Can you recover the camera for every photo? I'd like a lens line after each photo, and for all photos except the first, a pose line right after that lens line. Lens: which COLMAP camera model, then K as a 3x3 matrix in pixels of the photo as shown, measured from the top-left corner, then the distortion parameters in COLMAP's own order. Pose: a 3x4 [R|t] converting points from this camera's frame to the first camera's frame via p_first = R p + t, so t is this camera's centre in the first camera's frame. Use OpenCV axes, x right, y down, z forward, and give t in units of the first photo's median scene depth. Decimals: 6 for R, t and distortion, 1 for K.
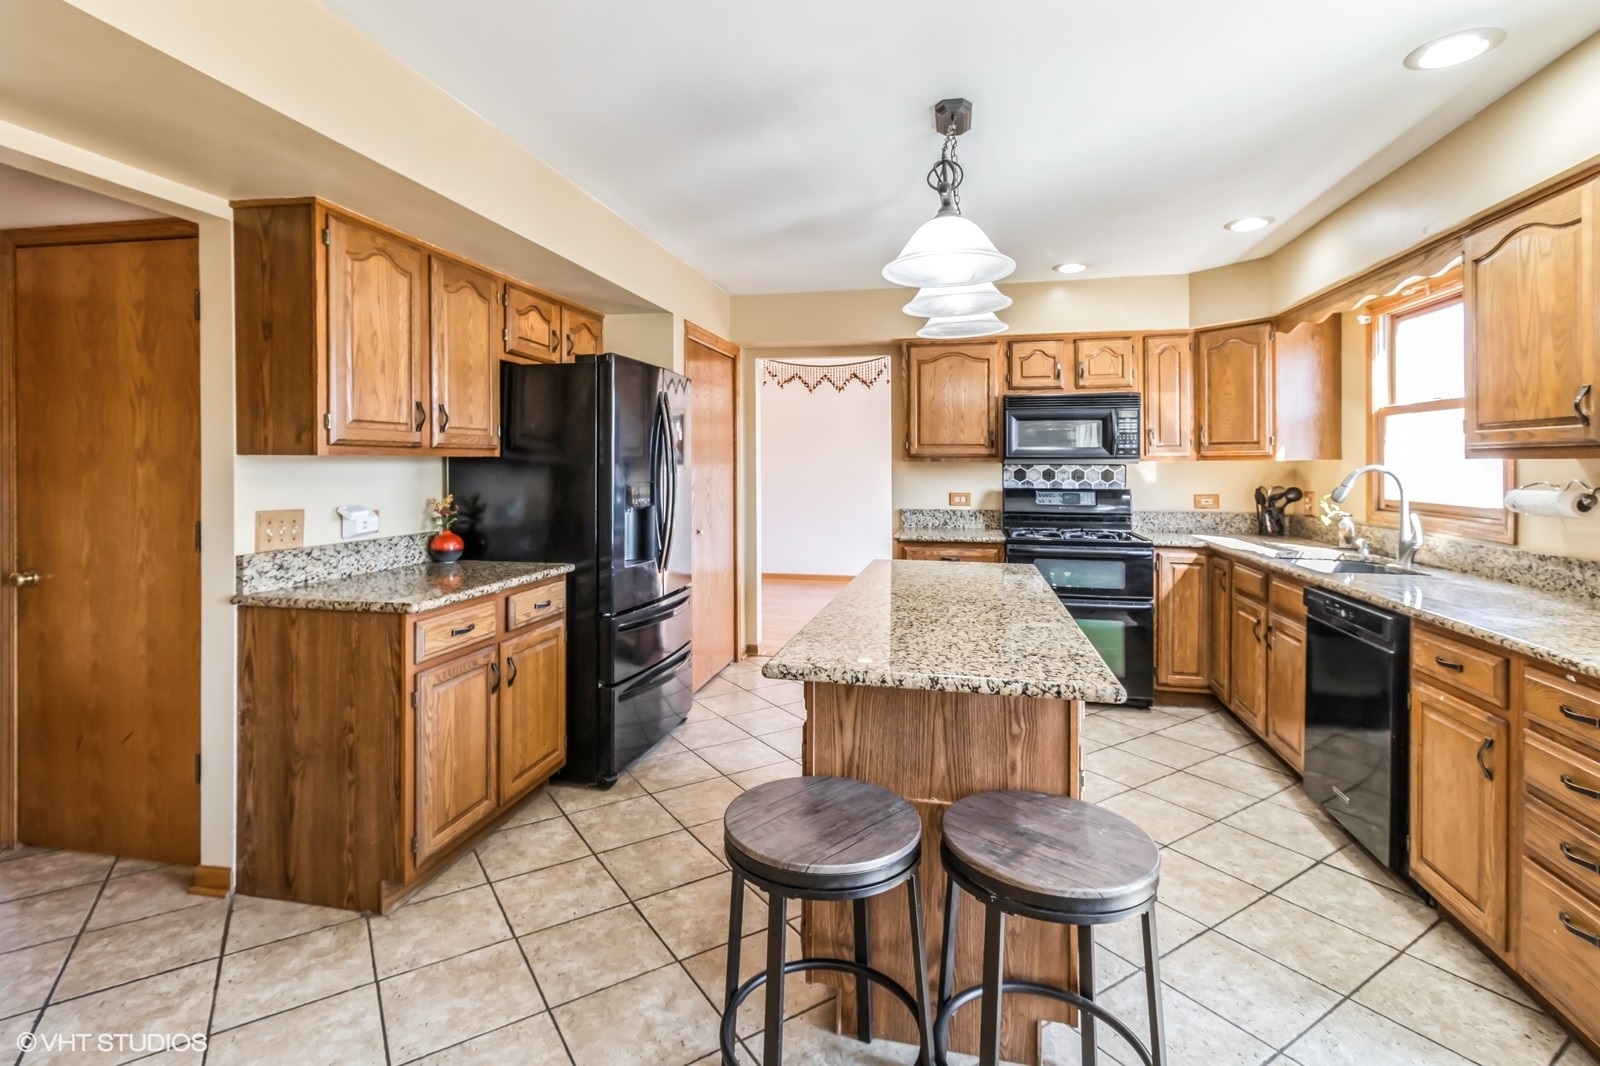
lens RADIAL K [[746.0, 0, 793.5], [0, 746.0, 461.4], [0, 0, 1]] dist [-0.000777, -0.000721]
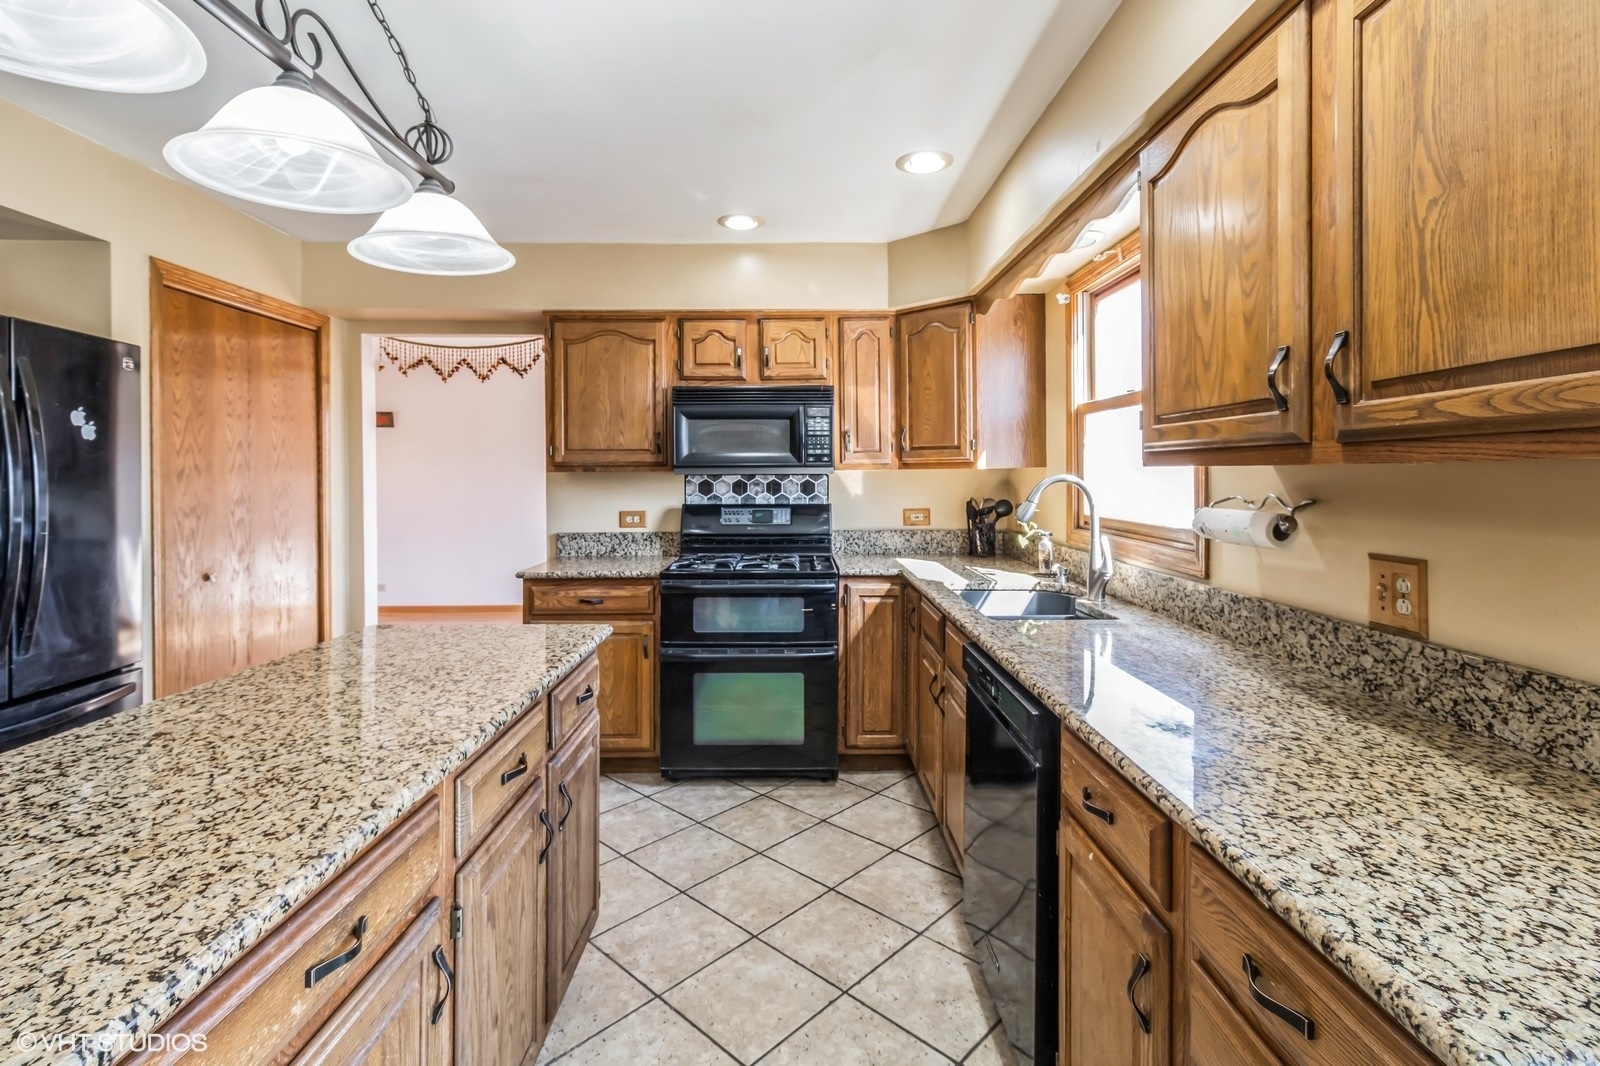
lens RADIAL K [[746.0, 0, 791.1], [0, 746.0, 474.1], [0, 0, 1]] dist [-0.000777, -0.000721]
pose [[0.972764, -0.006626, 0.231705, 0.246167], [0.005456, 0.999969, 0.005691, -0.000905], [-0.231736, -0.004272, 0.972769, 0.231868]]
